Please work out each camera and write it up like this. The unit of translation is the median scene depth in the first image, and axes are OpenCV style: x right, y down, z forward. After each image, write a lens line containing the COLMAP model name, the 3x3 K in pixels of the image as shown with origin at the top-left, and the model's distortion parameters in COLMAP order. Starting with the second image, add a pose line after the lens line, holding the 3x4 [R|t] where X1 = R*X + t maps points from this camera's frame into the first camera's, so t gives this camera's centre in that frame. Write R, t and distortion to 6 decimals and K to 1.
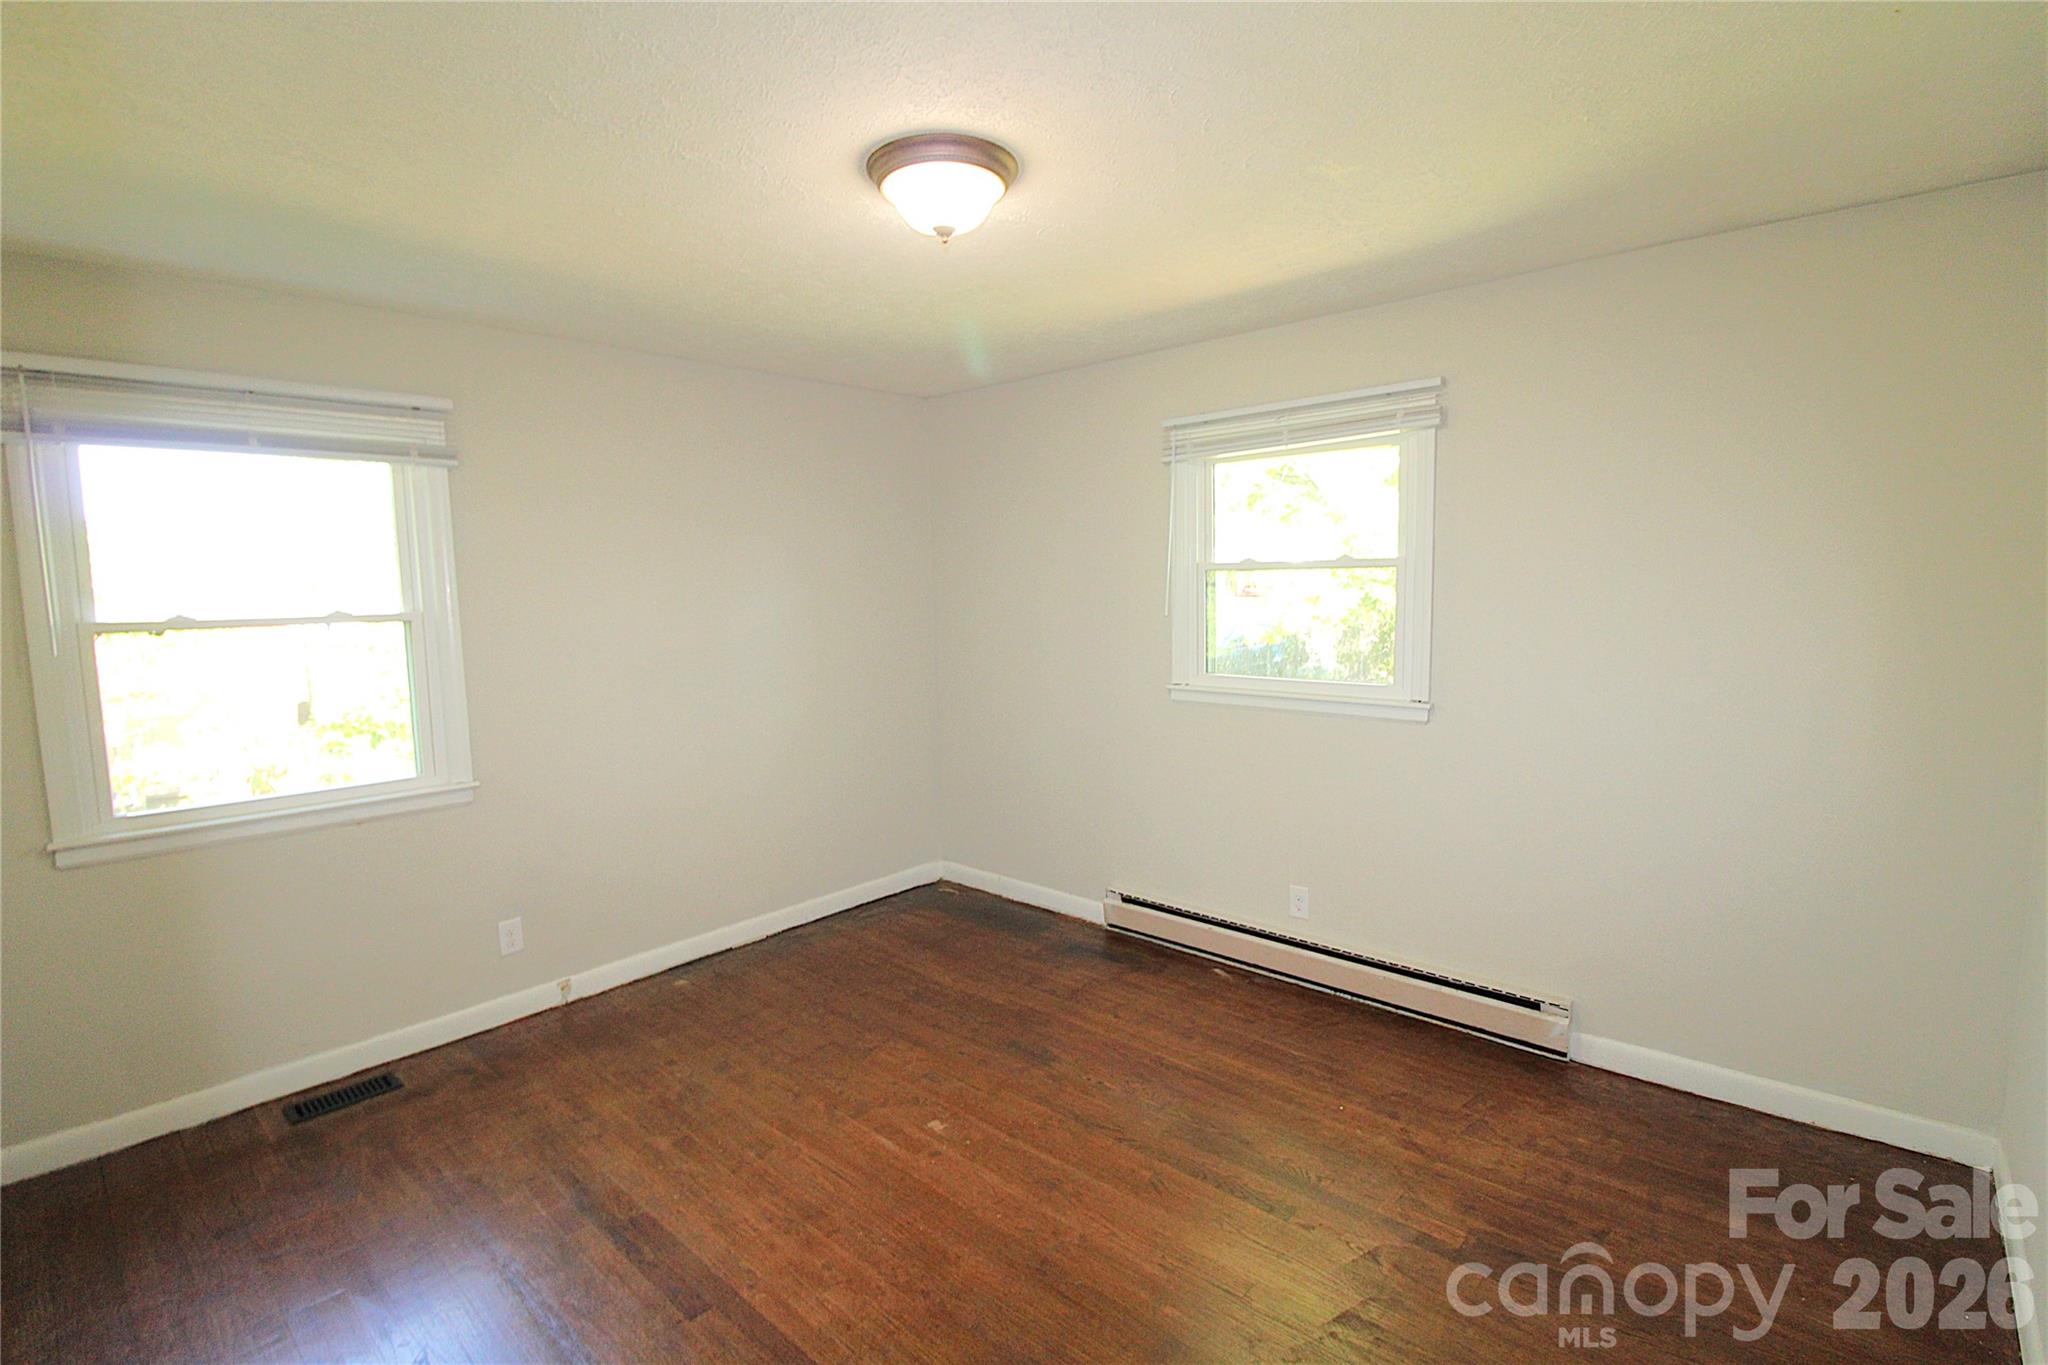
lens RADIAL K [[947.3, 0, 1038.9], [0, 947.3, 677.2], [0, 0, 1]] dist [0.002251, -0.015242]
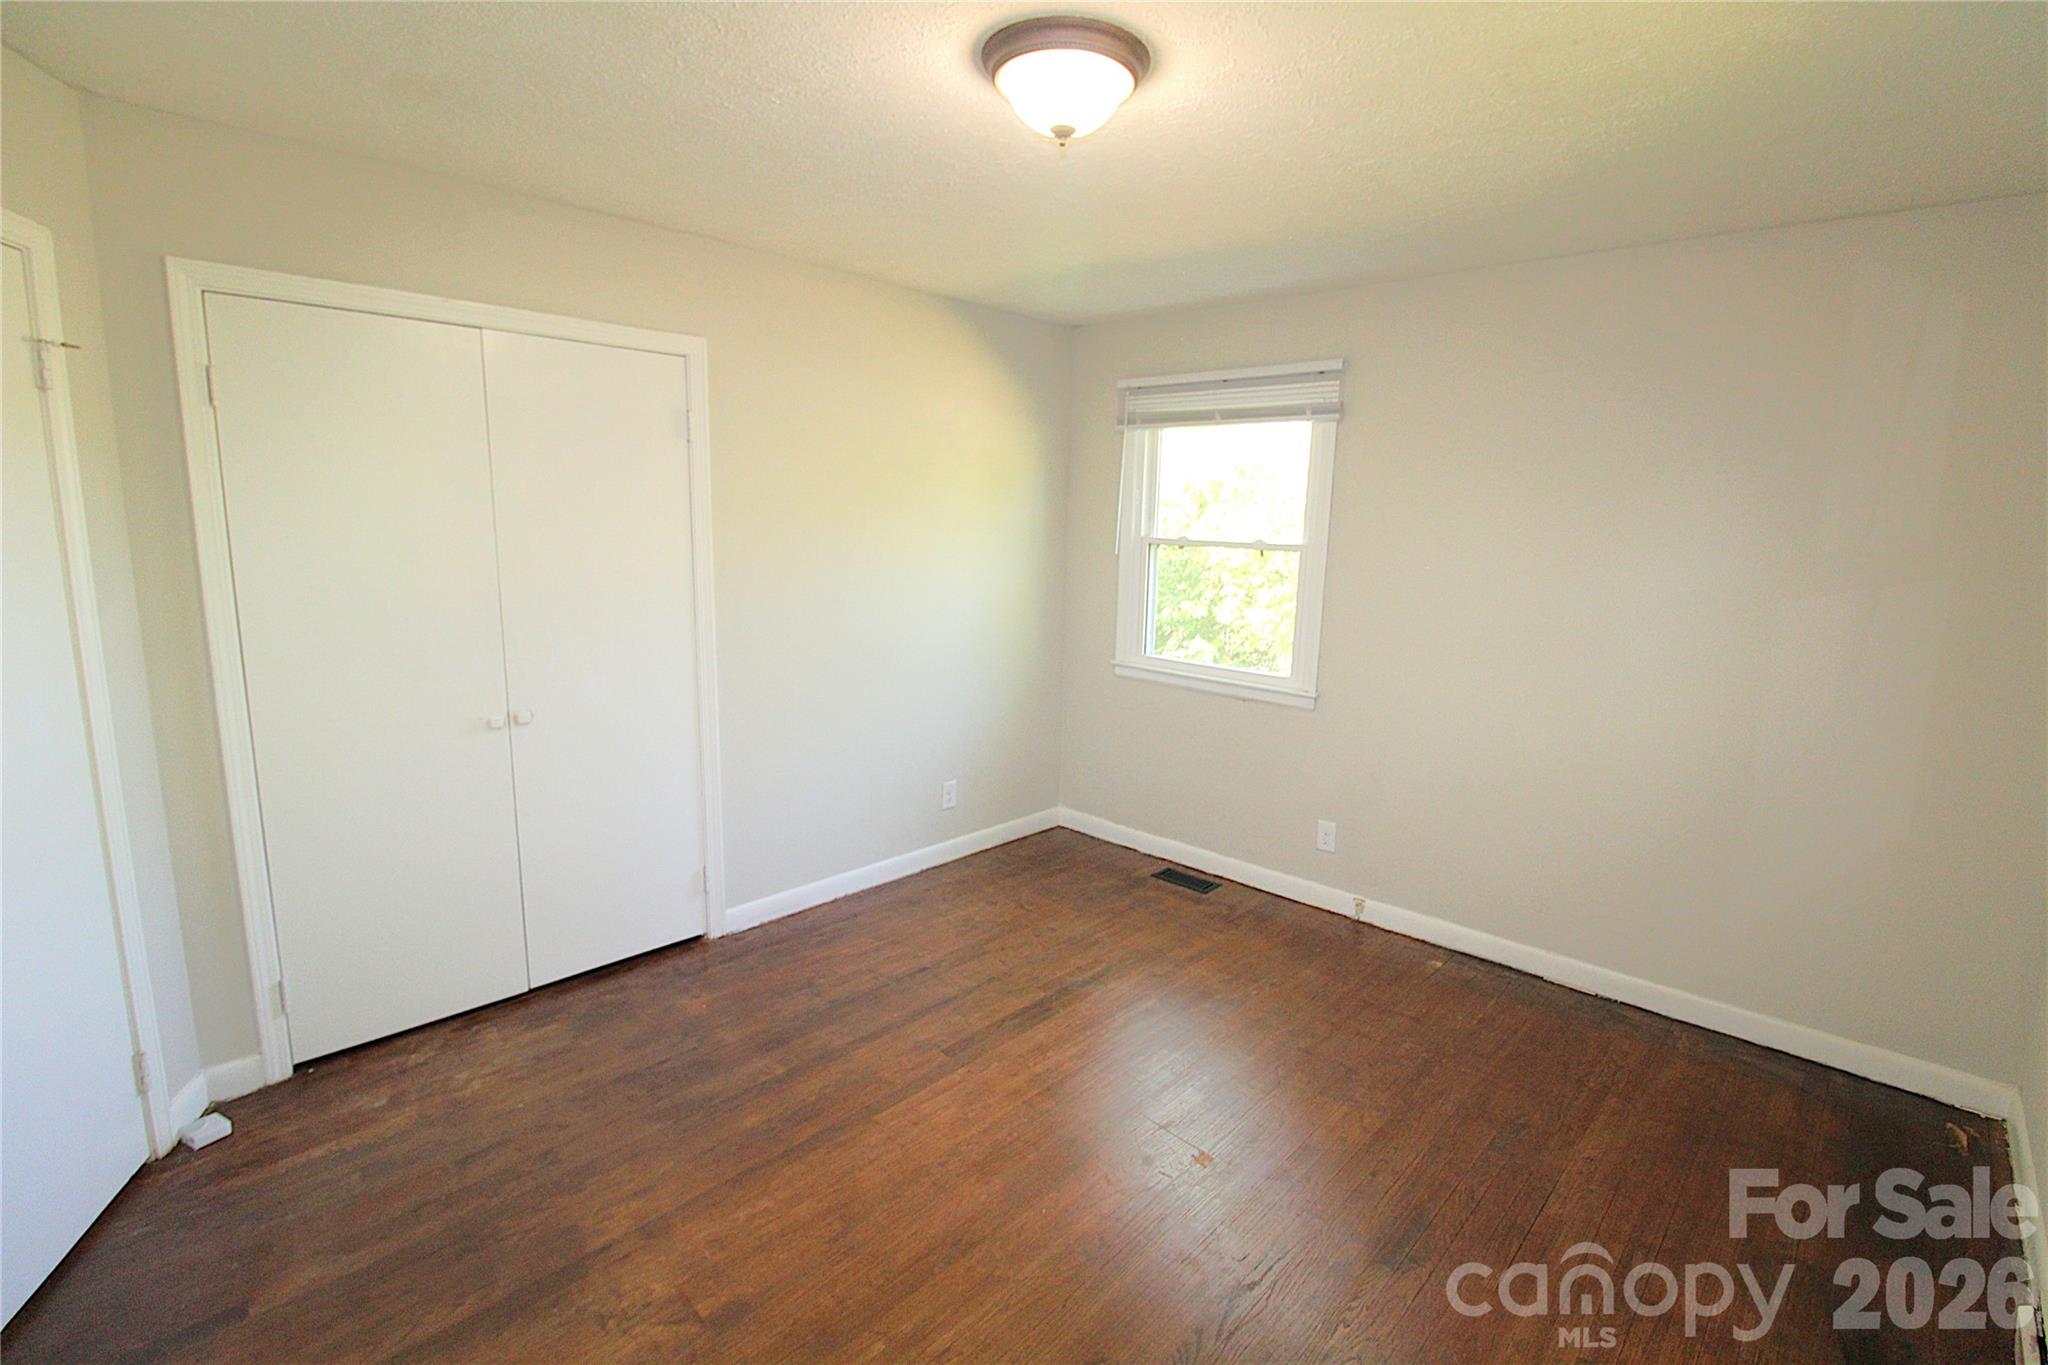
lens RADIAL K [[947.3, 0, 1038.9], [0, 947.3, 677.2], [0, 0, 1]] dist [0.002251, -0.015242]
pose [[0.000233, 0.197675, -0.980268, 0.581260], [-0.132965, 0.971570, 0.195889, -0.099256], [0.991121, 0.130296, 0.026510, 0.667889]]
